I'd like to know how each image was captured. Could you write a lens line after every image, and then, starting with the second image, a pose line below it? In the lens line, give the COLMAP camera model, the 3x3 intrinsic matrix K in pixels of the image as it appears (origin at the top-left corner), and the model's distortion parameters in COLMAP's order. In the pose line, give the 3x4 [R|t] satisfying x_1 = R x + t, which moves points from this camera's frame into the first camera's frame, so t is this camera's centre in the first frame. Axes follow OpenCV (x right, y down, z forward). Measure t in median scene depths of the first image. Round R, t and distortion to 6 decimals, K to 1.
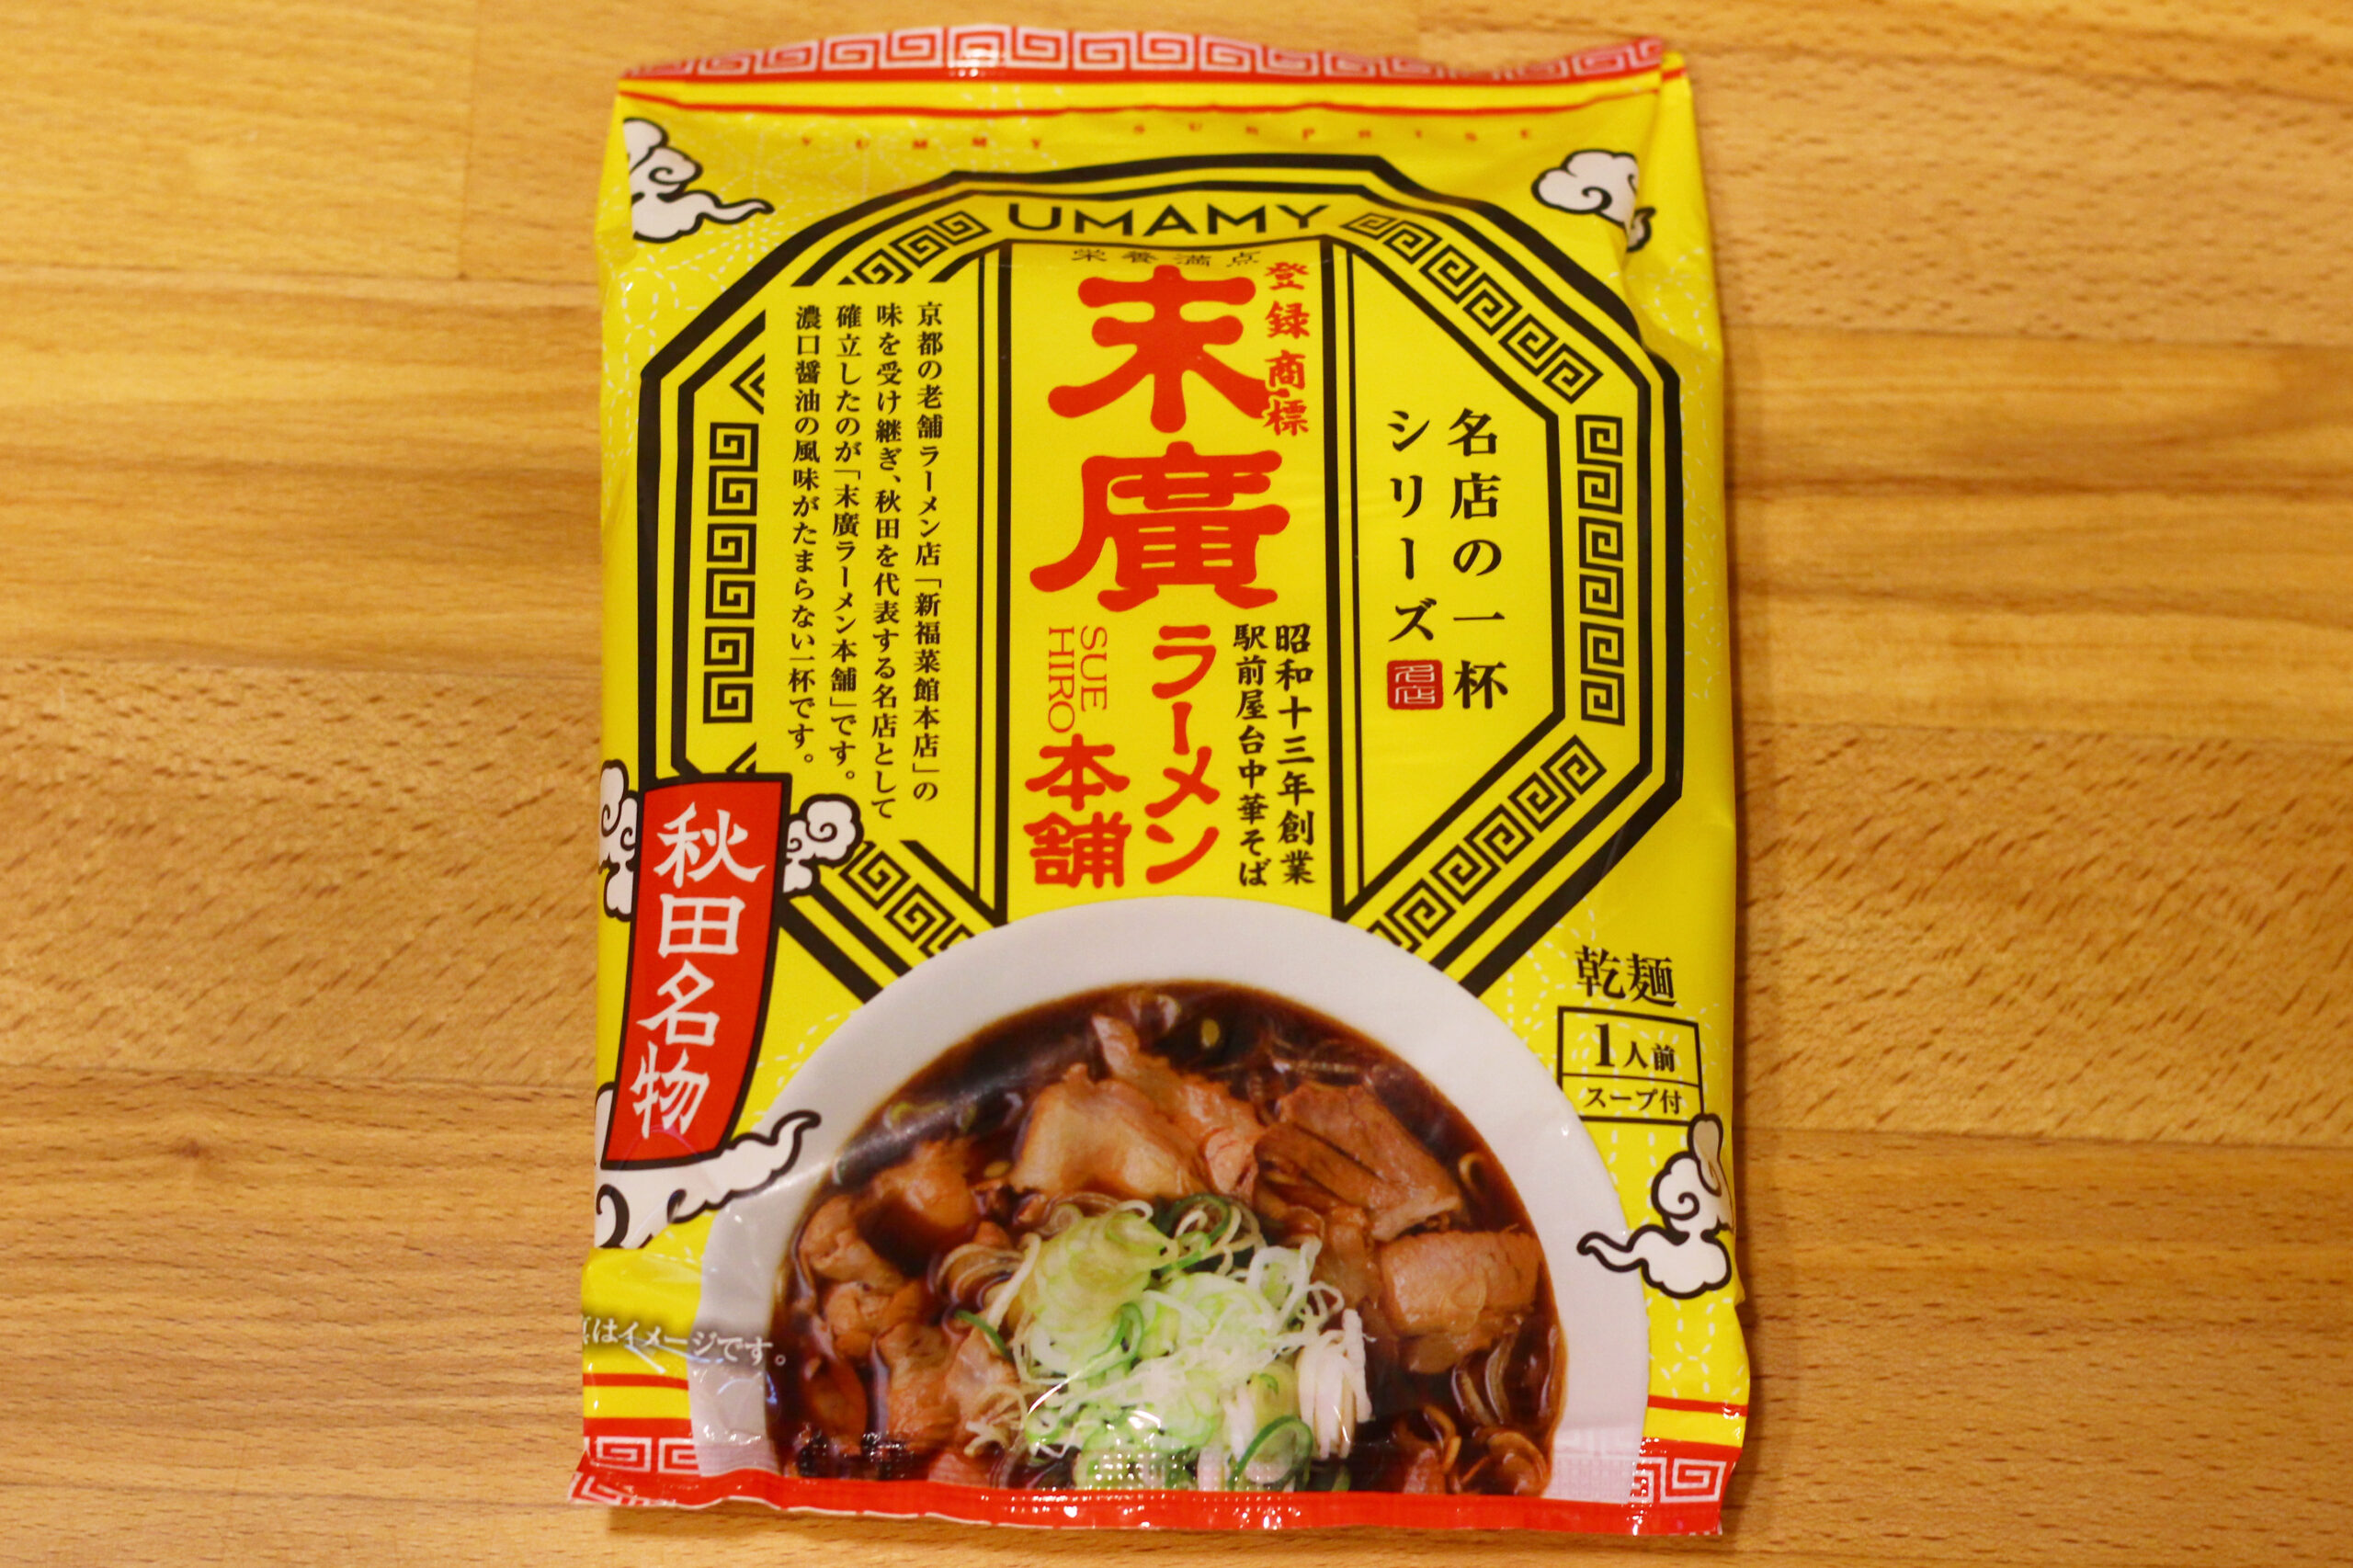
lens RADIAL K [[6814.1, 0, 1218.5], [0, 6814.1, 783.1], [0, 0, 1]] dist [-0.053525, 0.088564]
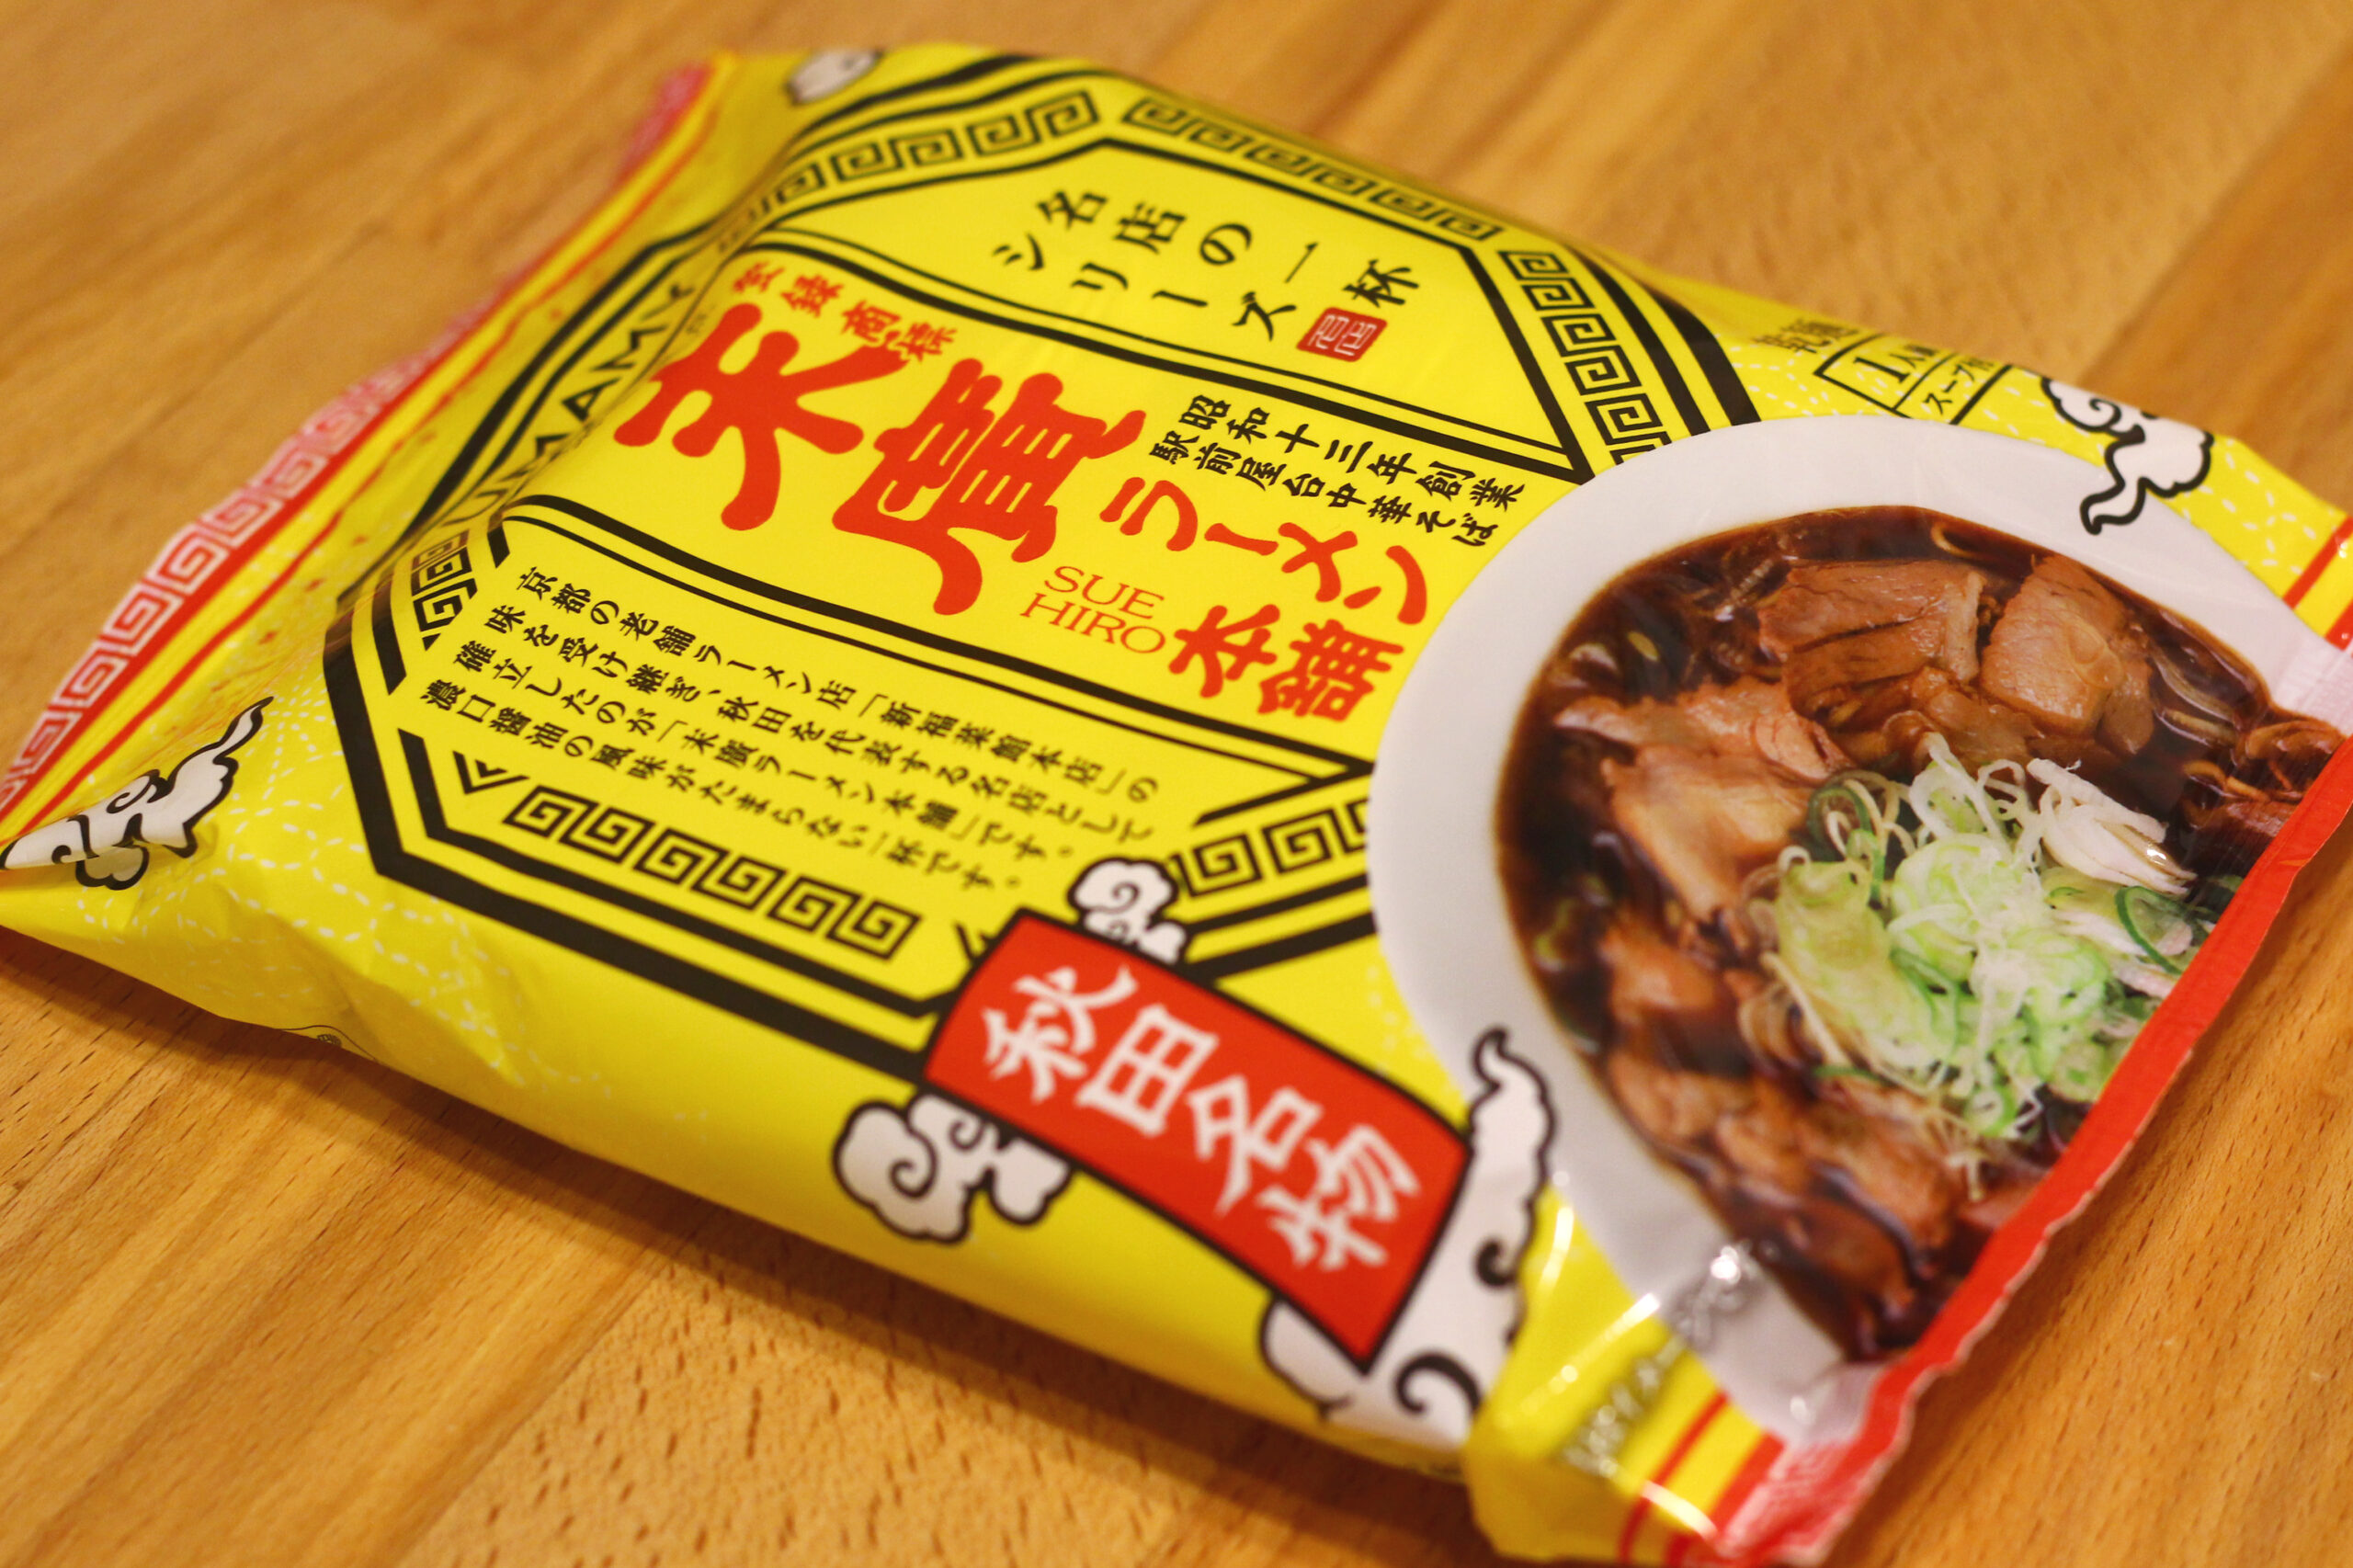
lens RADIAL K [[6814.1, 0, 1218.5], [0, 6814.1, 783.1], [0, 0, 1]] dist [-0.053525, 0.088564]
pose [[0.491082, -0.605414, 0.626348, -0.486155], [0.836269, 0.528971, -0.144377, 0.110694], [-0.243912, 0.594696, 0.766057, 0.450462]]
